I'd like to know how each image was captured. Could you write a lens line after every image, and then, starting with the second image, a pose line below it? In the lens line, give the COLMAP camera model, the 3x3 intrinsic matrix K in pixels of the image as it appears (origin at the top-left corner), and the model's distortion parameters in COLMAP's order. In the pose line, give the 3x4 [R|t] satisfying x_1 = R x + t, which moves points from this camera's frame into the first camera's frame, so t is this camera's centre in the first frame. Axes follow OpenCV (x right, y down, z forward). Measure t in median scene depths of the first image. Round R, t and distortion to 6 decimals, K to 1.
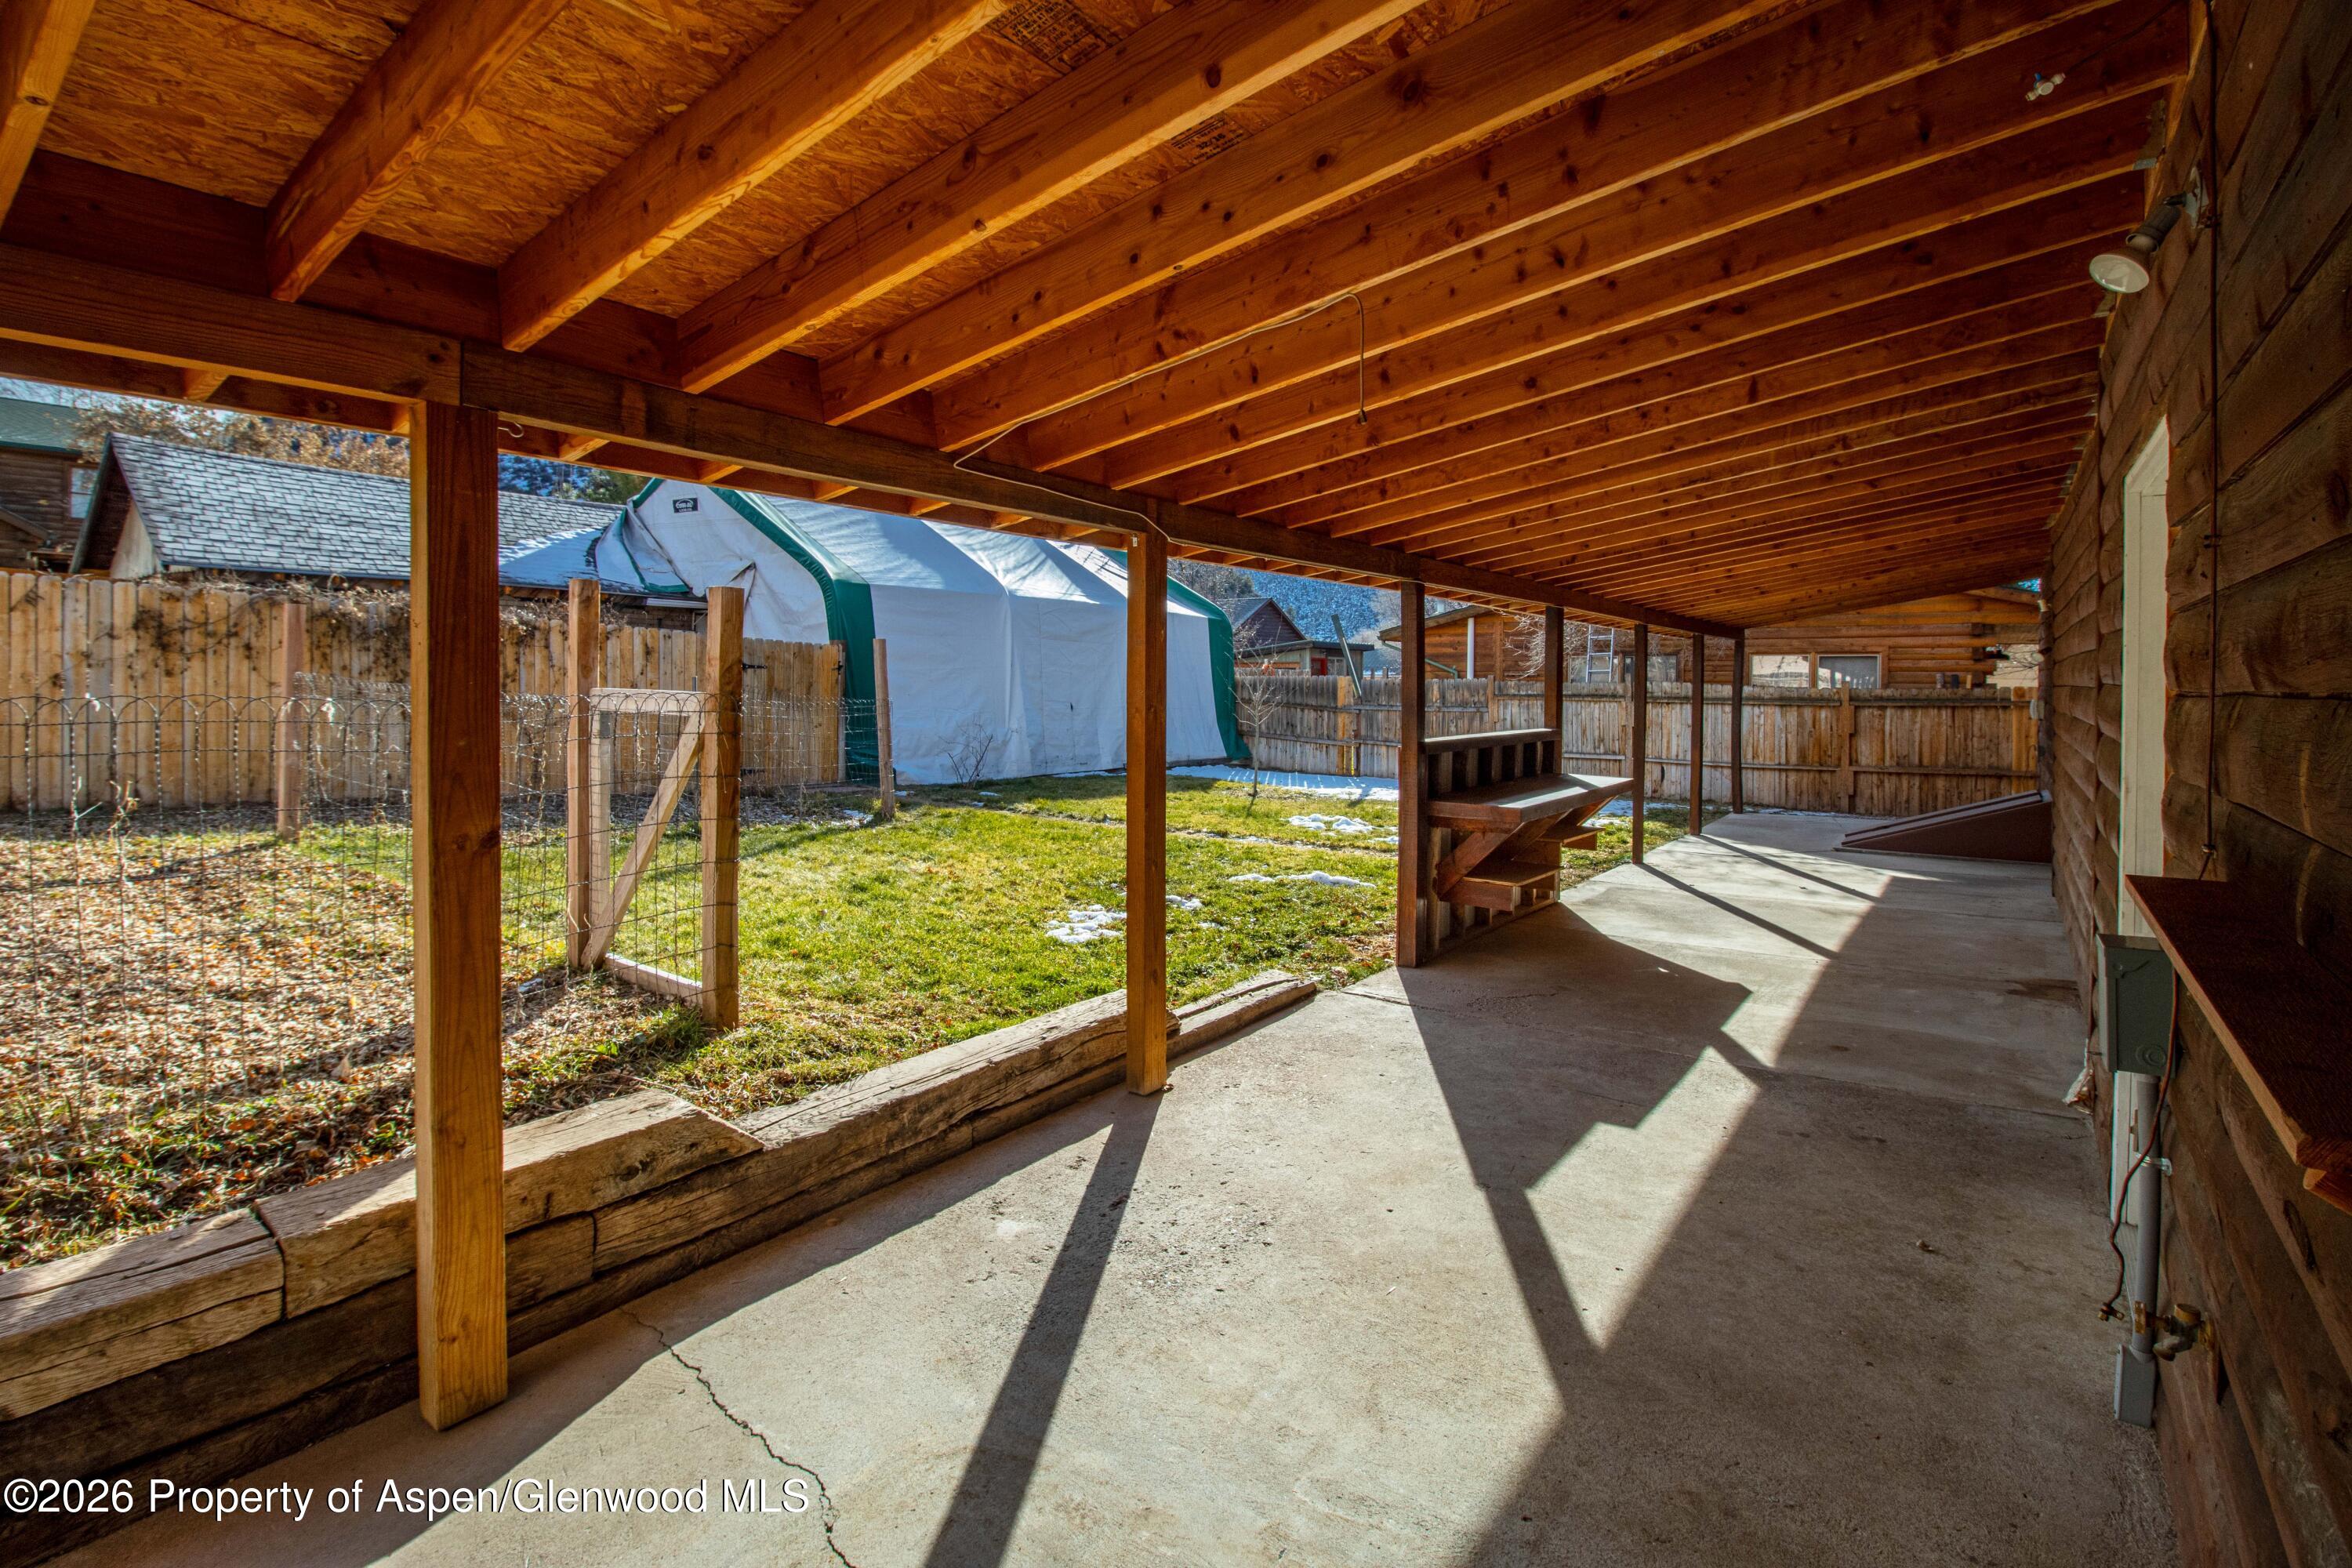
lens RADIAL K [[1126.4, 0, 1180.0], [0, 1126.4, 697.0], [0, 0, 1]] dist [-0.003326, -0.000711]
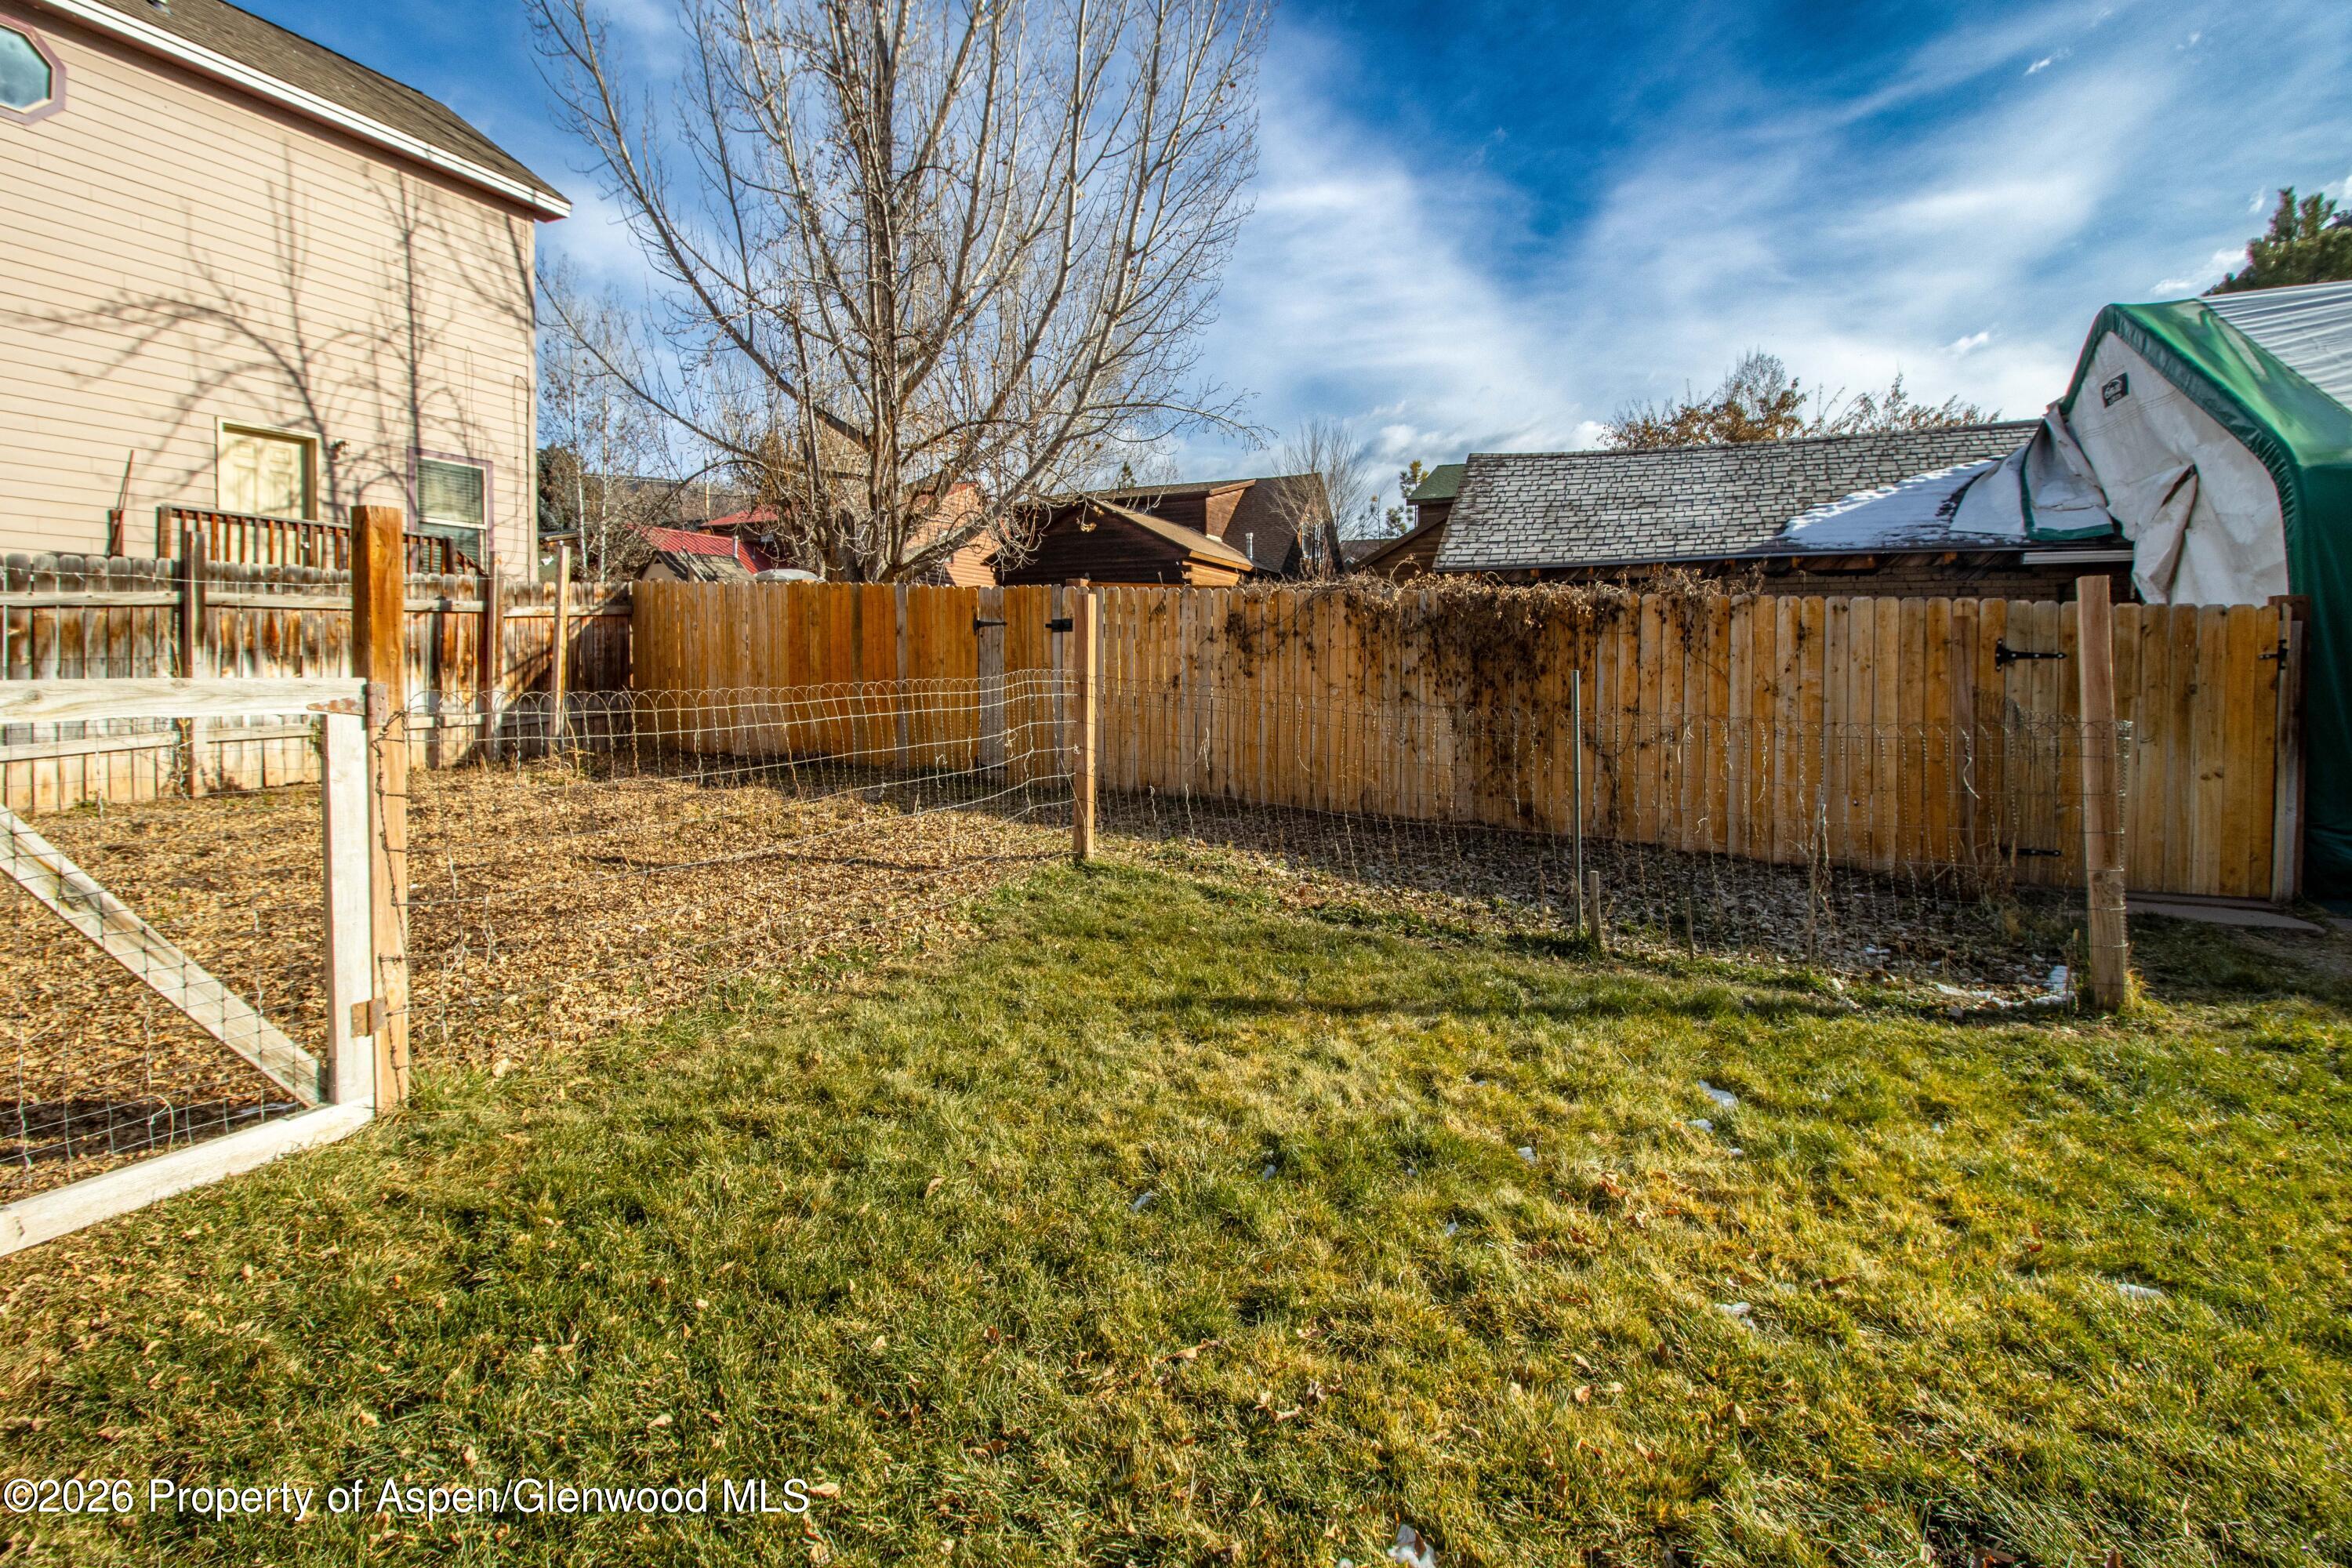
lens RADIAL K [[1126.4, 0, 1180.0], [0, 1126.4, 697.0], [0, 0, 1]] dist [-0.003326, -0.000711]
pose [[0.207857, 0.011799, -0.978088, 0.062912], [-0.015668, 0.999839, 0.008732, -0.006277], [0.978034, 0.013510, 0.208008, 0.539741]]
